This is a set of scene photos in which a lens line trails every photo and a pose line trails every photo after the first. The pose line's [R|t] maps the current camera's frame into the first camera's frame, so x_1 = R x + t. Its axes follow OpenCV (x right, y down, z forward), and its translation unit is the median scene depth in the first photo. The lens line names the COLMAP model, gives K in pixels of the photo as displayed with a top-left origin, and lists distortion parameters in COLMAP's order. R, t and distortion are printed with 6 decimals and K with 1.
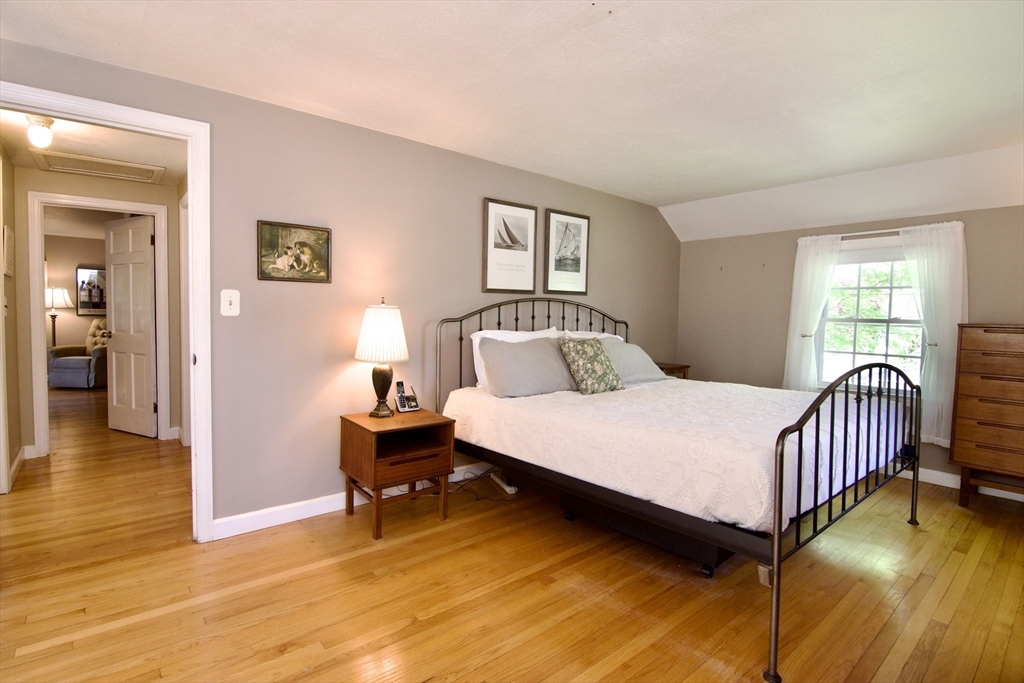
lens RADIAL K [[502.3, 0, 516.5], [0, 502.3, 337.3], [0, 0, 1]] dist [-0.016814, -0.007424]
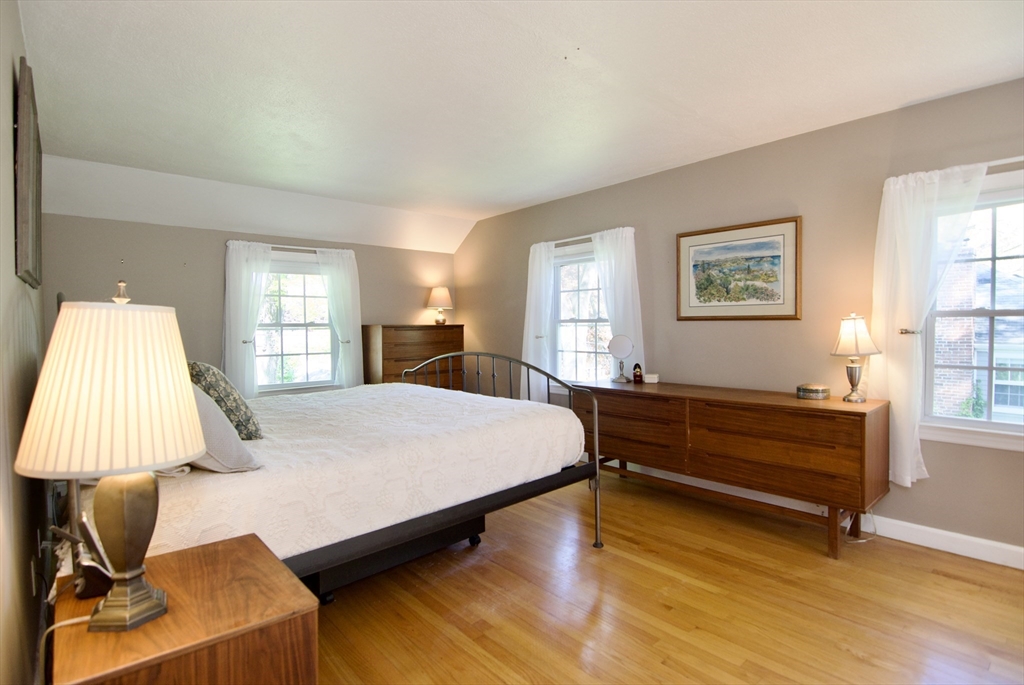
lens RADIAL K [[502.3, 0, 514.5], [0, 502.3, 337.4], [0, 0, 1]] dist [-0.016814, -0.007424]
pose [[-0.024951, -0.042384, 0.998790, -0.553013], [0.051121, 0.997740, 0.043617, -0.036267], [-0.998381, 0.052147, -0.022728, 0.656170]]
